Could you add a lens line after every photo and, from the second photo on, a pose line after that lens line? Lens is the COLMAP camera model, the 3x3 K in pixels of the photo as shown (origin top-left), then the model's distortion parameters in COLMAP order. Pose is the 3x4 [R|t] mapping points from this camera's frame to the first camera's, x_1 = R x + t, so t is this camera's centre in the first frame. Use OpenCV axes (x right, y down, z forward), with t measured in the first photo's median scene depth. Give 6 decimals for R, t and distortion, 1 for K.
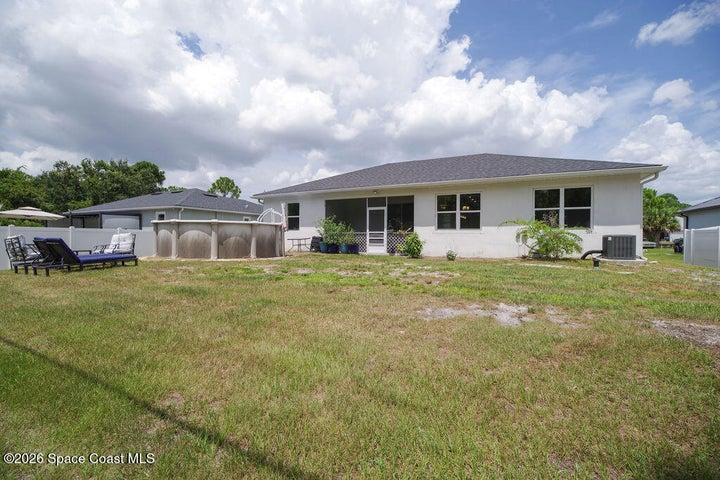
lens RADIAL K [[318.4, 0, 364.9], [0, 318.4, 238.2], [0, 0, 1]] dist [-0.016845, 0.000459]
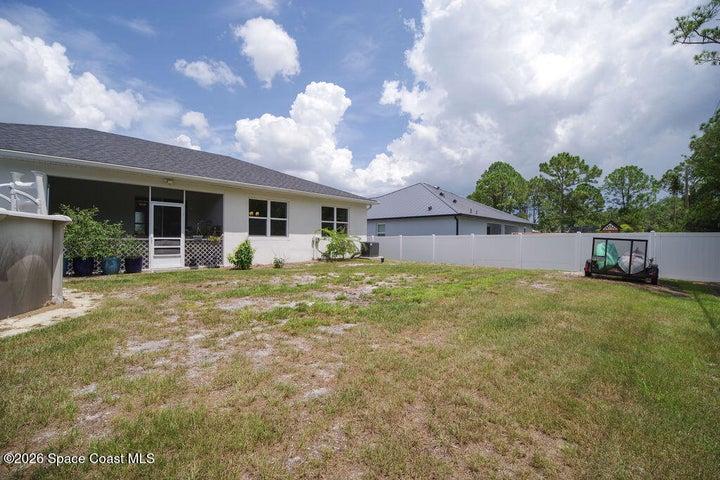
lens RADIAL K [[318.4, 0, 364.0], [0, 318.4, 242.0], [0, 0, 1]] dist [-0.016845, 0.000459]
pose [[0.272708, -0.009075, 0.962054, -0.522042], [0.004547, 0.999957, 0.008143, -0.015008], [-0.962086, 0.002154, 0.272738, 0.401101]]
